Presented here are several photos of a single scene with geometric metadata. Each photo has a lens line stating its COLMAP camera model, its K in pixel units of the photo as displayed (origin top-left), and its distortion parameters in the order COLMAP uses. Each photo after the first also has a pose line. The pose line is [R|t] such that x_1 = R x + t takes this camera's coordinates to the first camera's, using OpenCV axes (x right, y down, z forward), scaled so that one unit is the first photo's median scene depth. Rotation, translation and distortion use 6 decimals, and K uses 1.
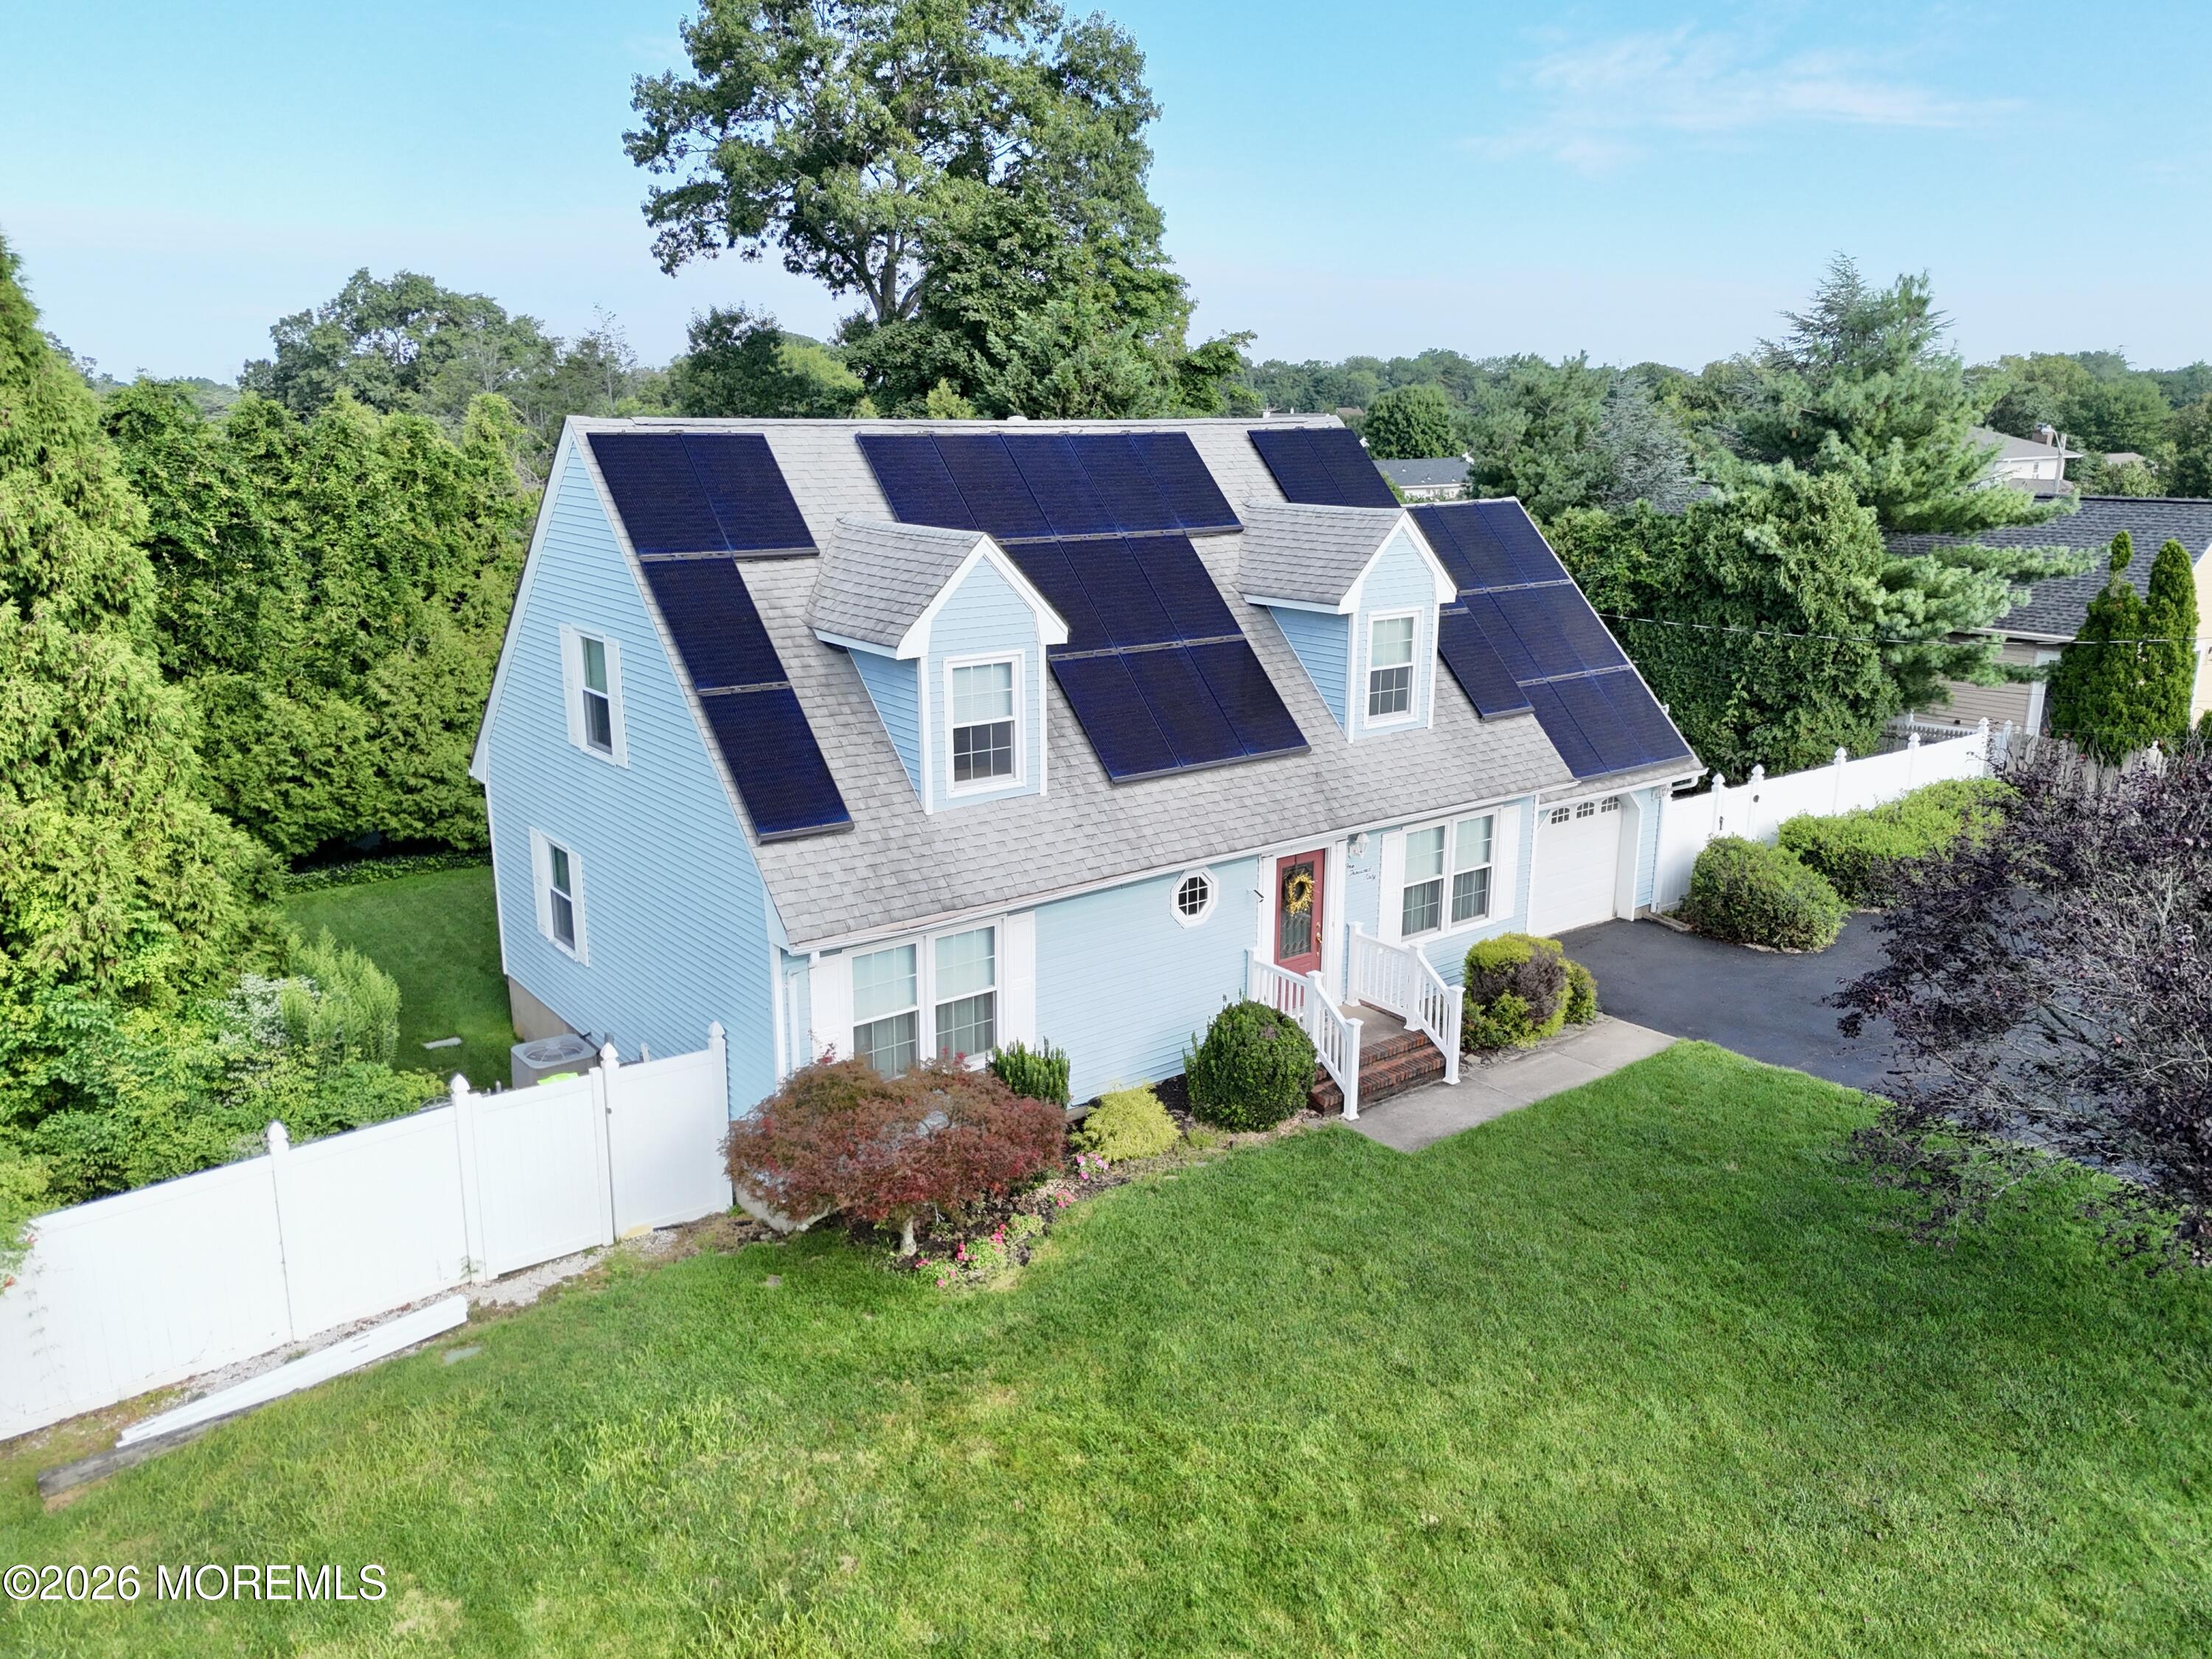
lens RADIAL K [[1625.9, 0, 1102.0], [0, 1625.9, 829.2], [0, 0, 1]] dist [0.070900, -0.062503]
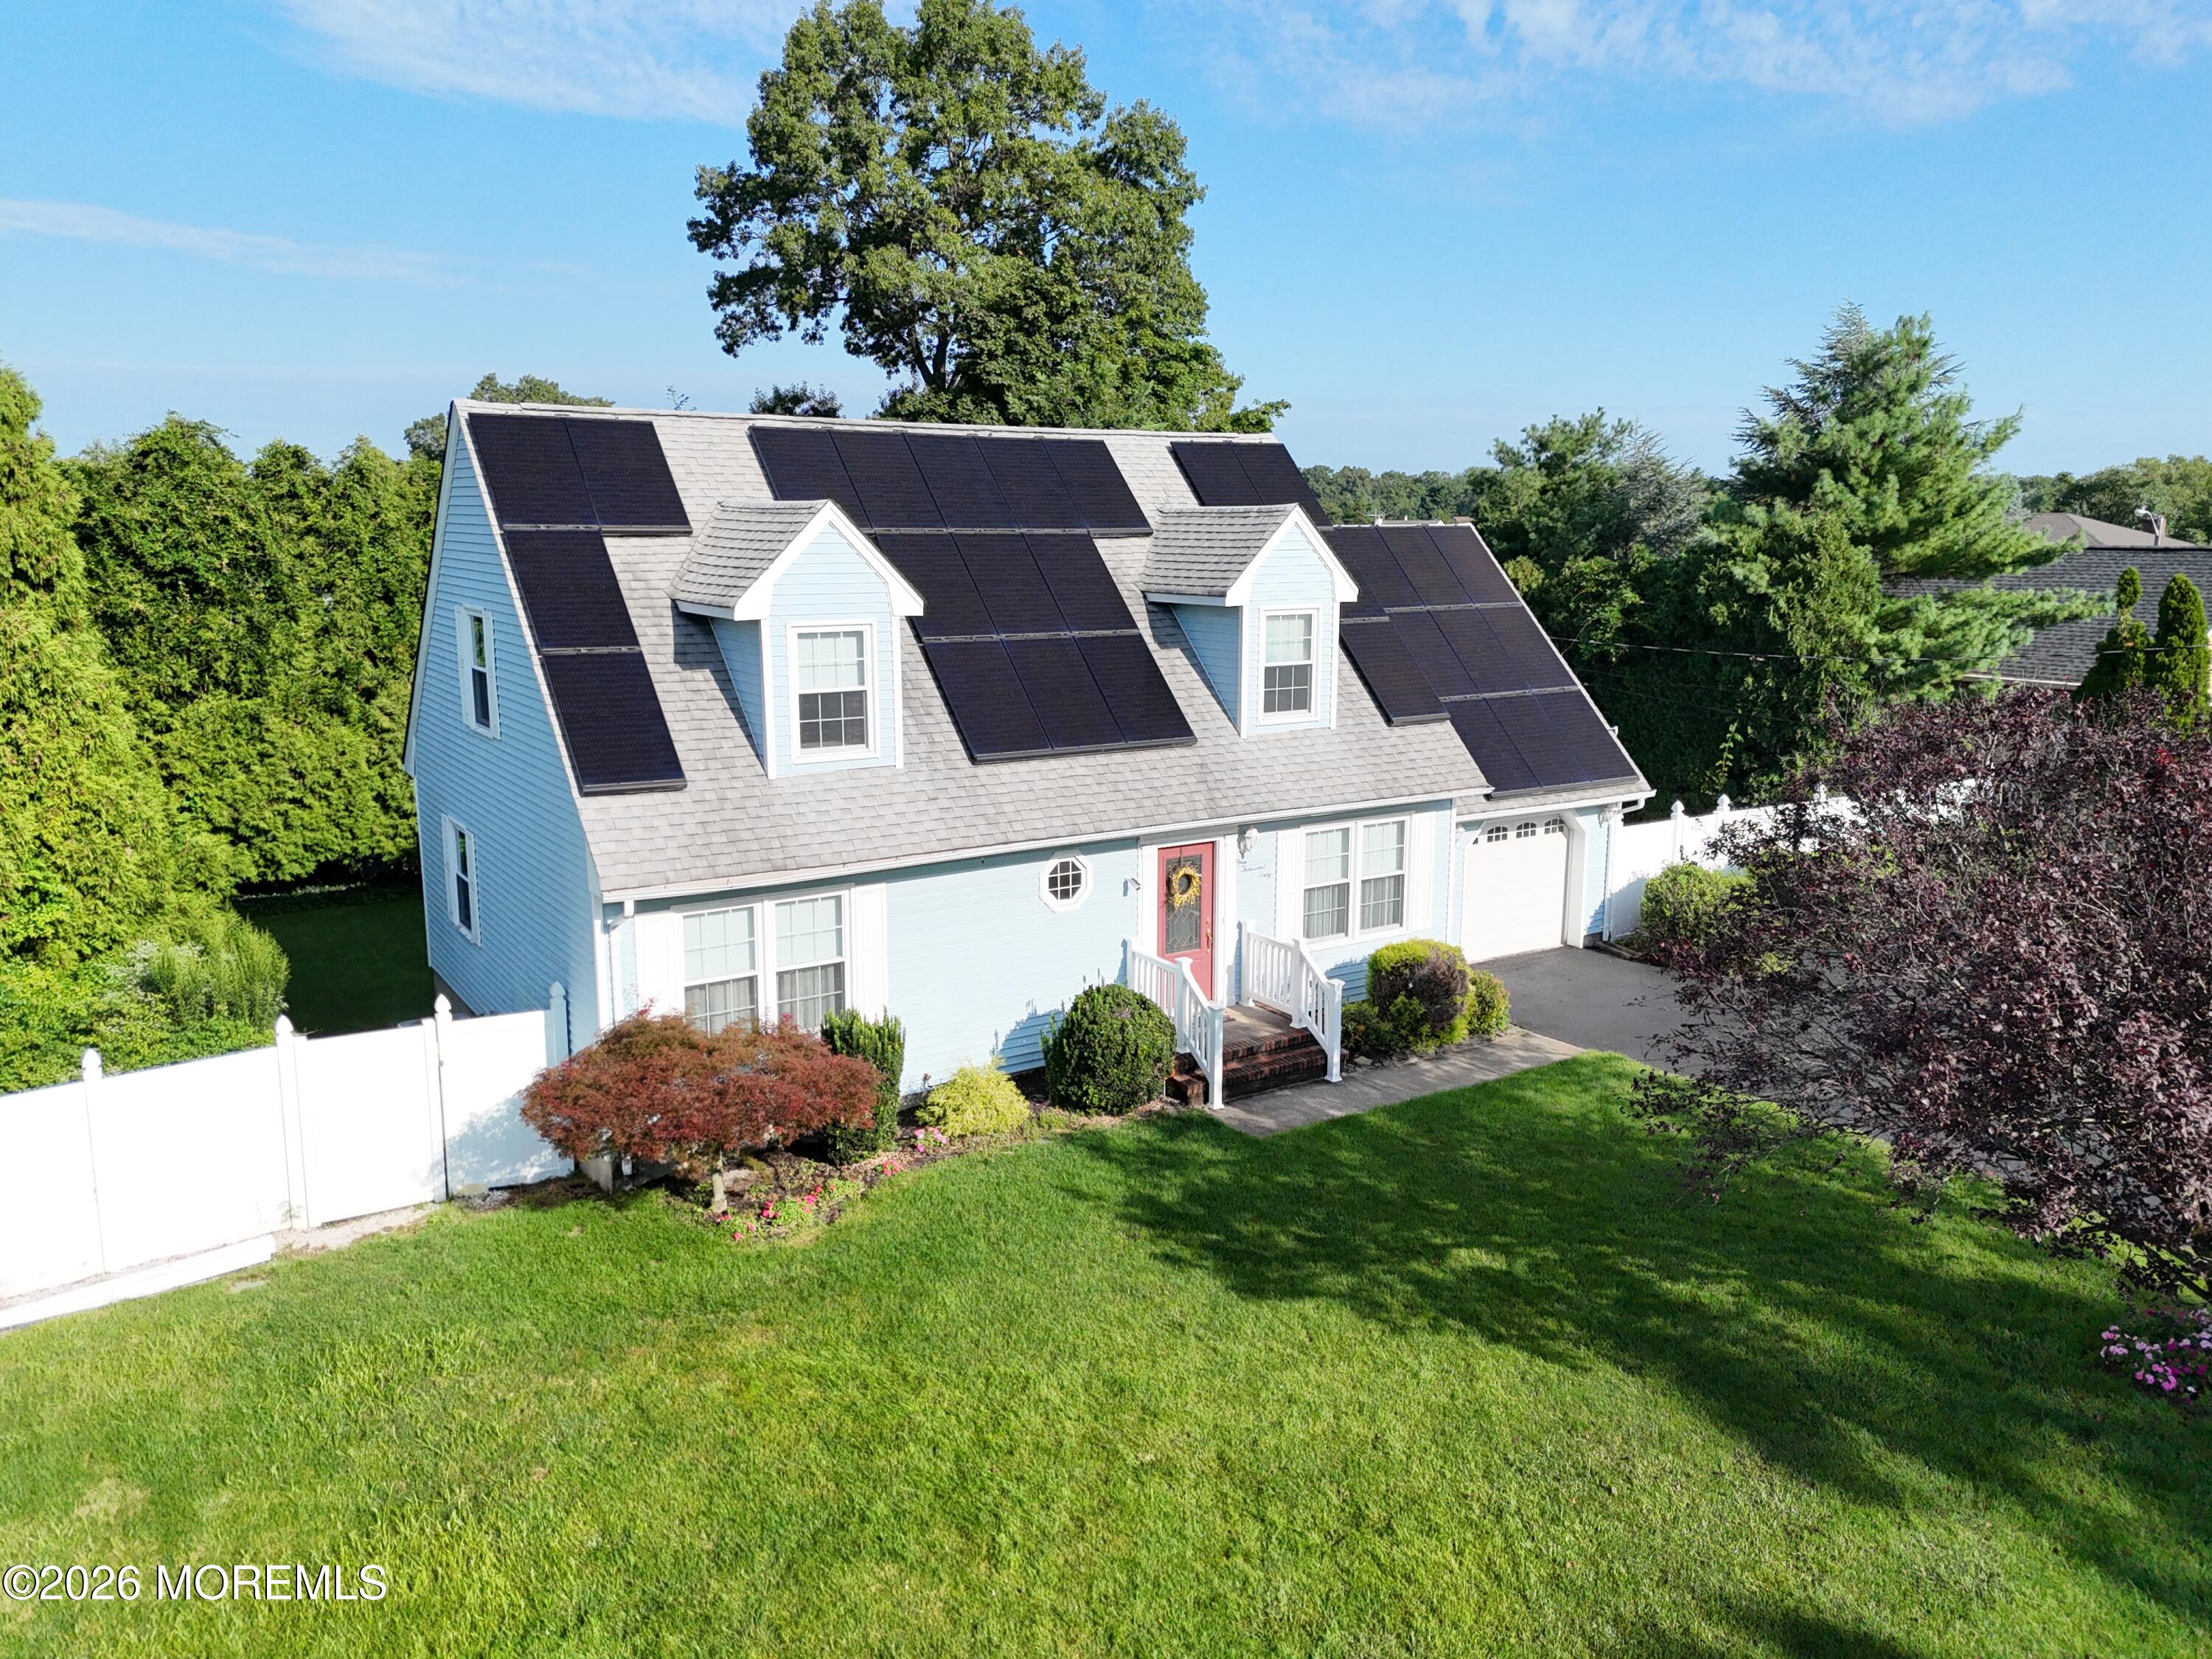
lens RADIAL K [[1625.9, 0, 1103.5], [0, 1625.9, 828.5], [0, 0, 1]] dist [0.070900, -0.062503]
pose [[0.997114, 0.014119, -0.074601, 0.136860], [-0.019086, 0.997618, -0.066293, 0.066717], [0.073487, 0.067526, 0.995008, 0.011618]]
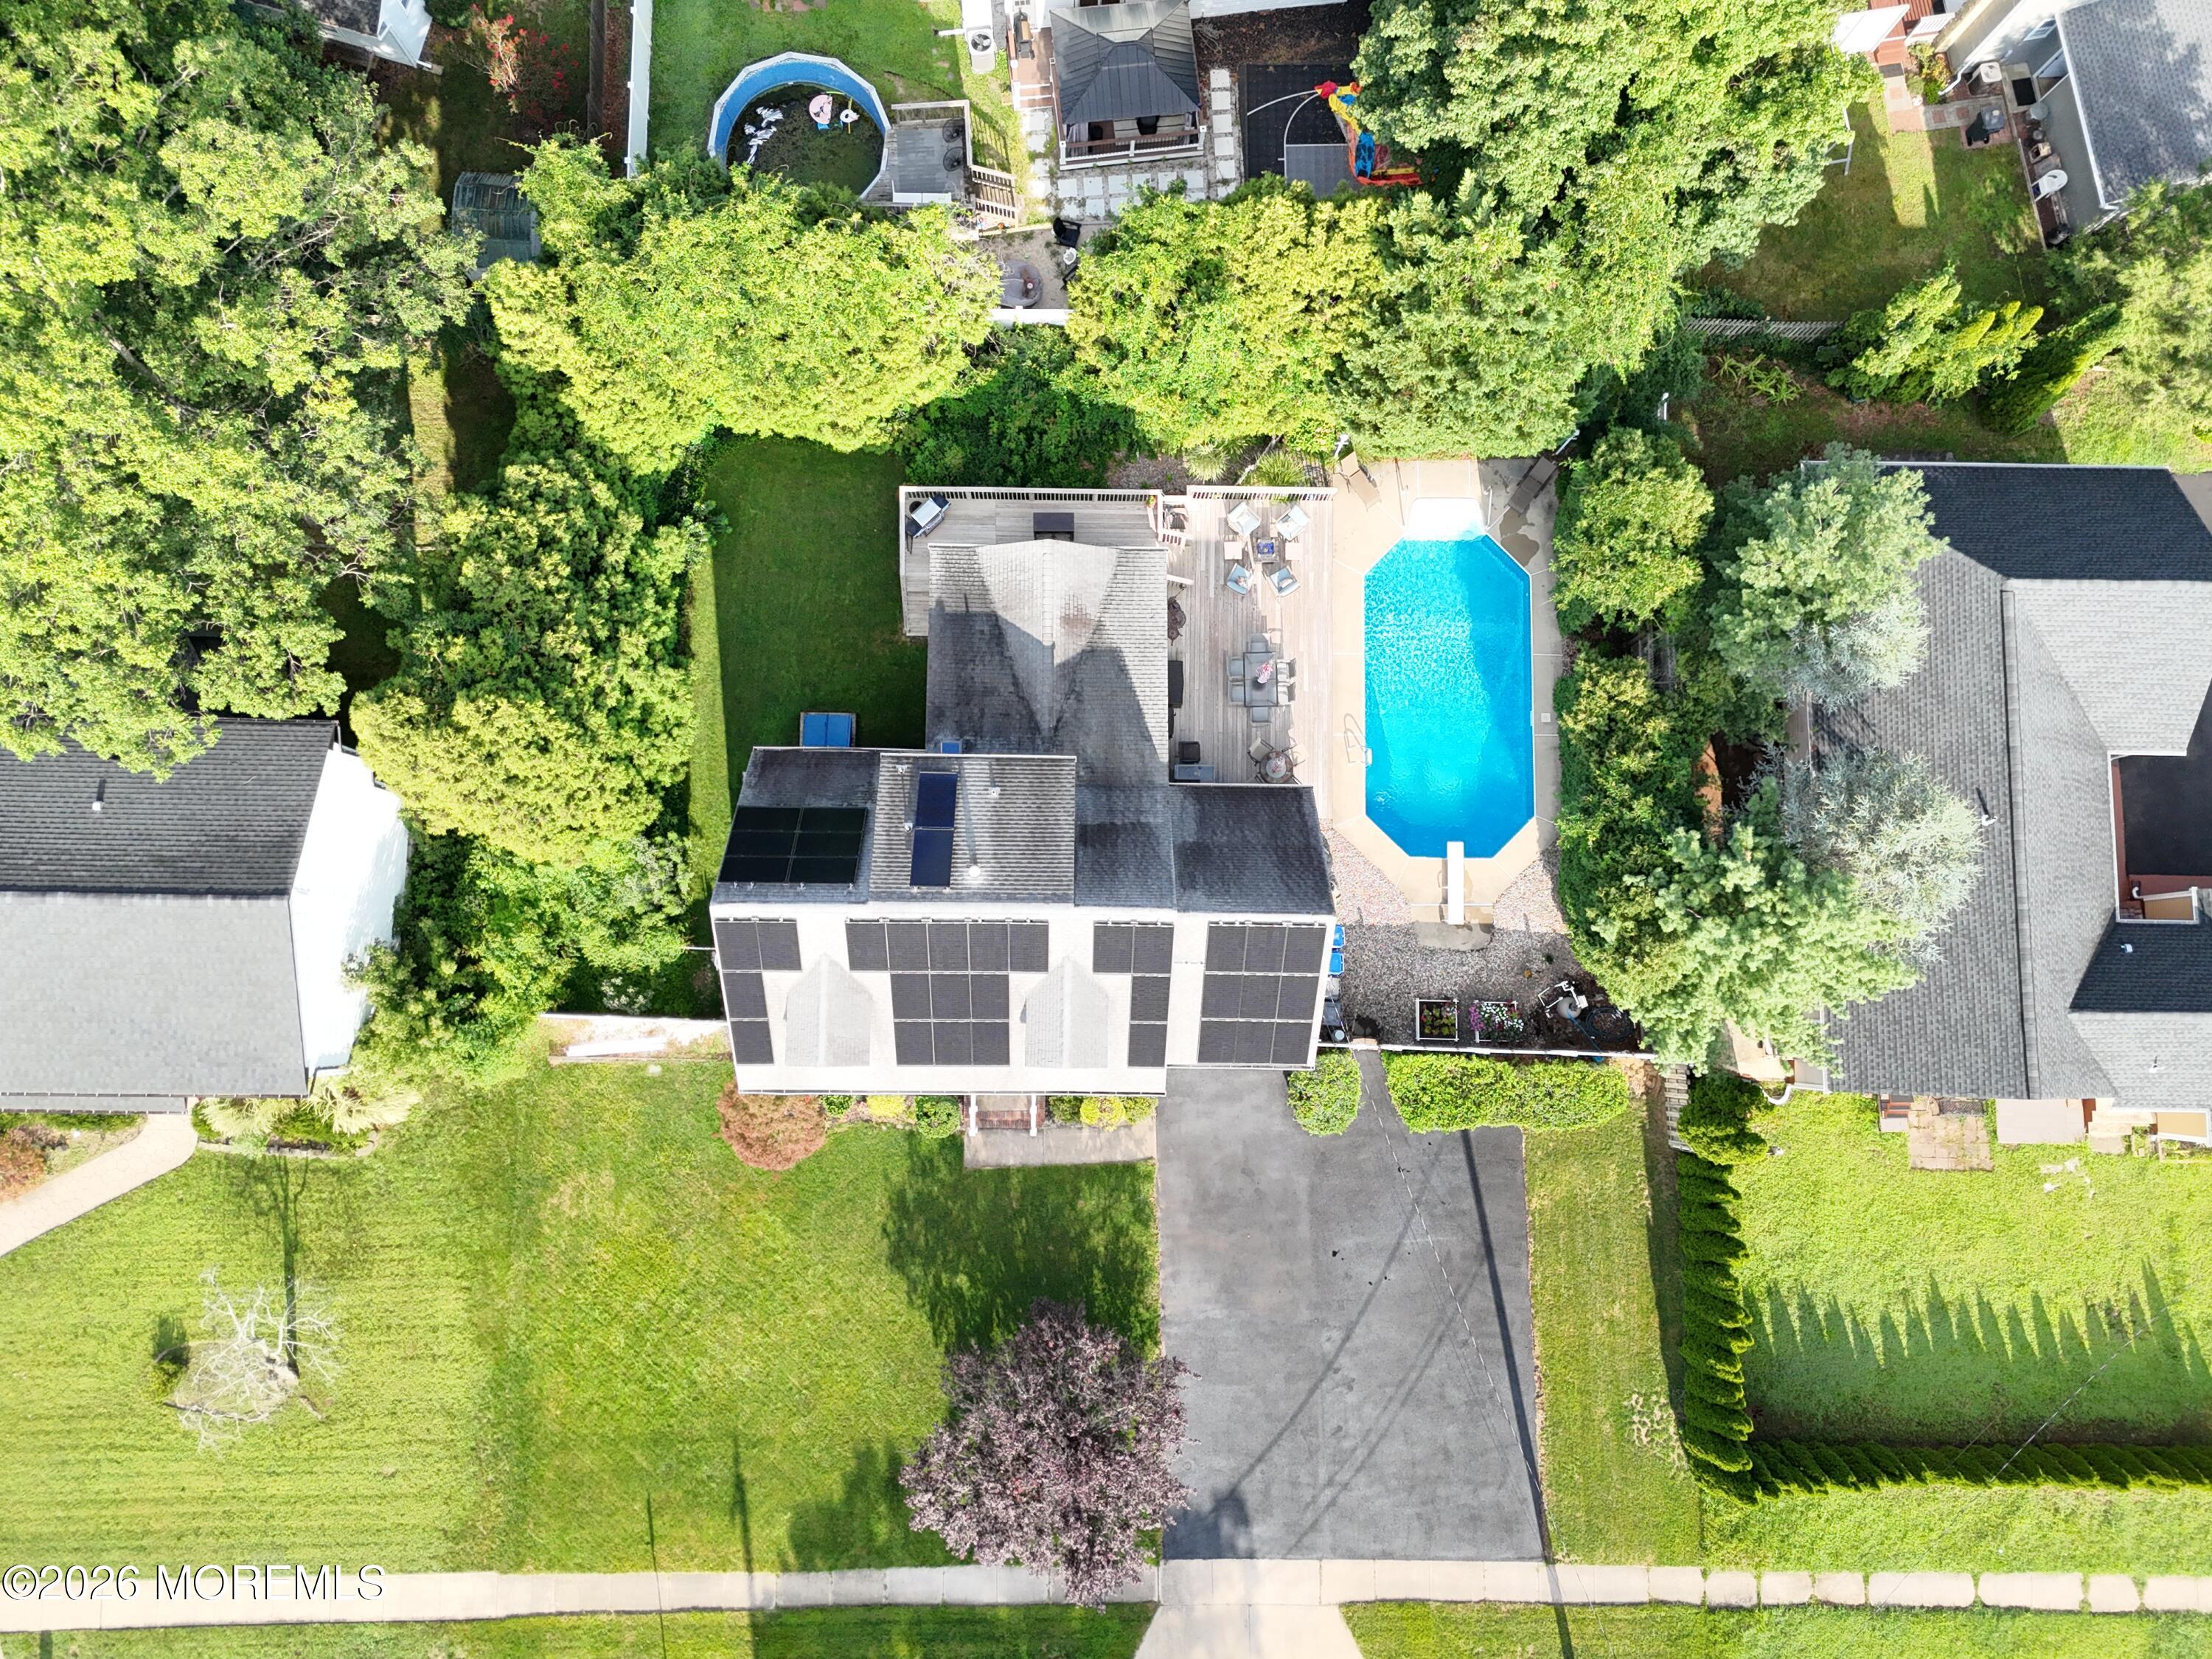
lens RADIAL K [[1625.9, 0, 1096.9], [0, 1625.9, 827.3], [0, 0, 1]] dist [0.070900, -0.062503]
pose [[0.788335, 0.611516, -0.067648, 0.161273], [-0.168923, 0.320861, 0.931940, -2.096005], [0.591602, -0.723254, 0.356245, 0.482776]]
